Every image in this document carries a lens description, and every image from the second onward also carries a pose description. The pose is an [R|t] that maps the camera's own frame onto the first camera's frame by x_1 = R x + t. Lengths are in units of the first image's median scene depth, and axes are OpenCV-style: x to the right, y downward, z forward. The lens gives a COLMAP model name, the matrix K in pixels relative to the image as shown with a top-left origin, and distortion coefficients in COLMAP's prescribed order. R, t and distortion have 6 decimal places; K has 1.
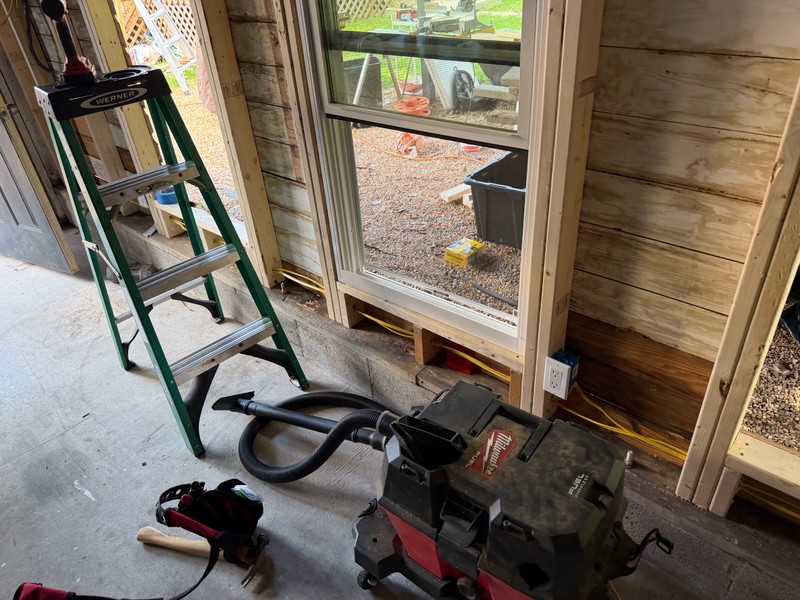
lens RADIAL K [[567.4, 0, 398.3], [0, 567.4, 299.4], [0, 0, 1]] dist [-0.003483, -0.011788]
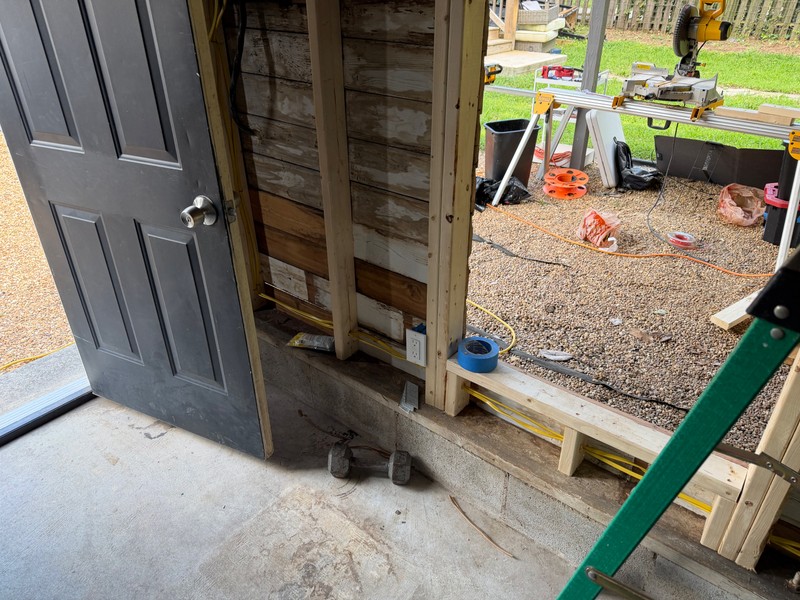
lens RADIAL K [[567.4, 0, 402.5], [0, 567.4, 300.5], [0, 0, 1]] dist [-0.003483, -0.011788]
pose [[0.995729, 0.040110, 0.083160, -0.348239], [-0.034291, 0.996939, -0.070263, -0.126791], [-0.085724, 0.067112, 0.994056, 0.267836]]
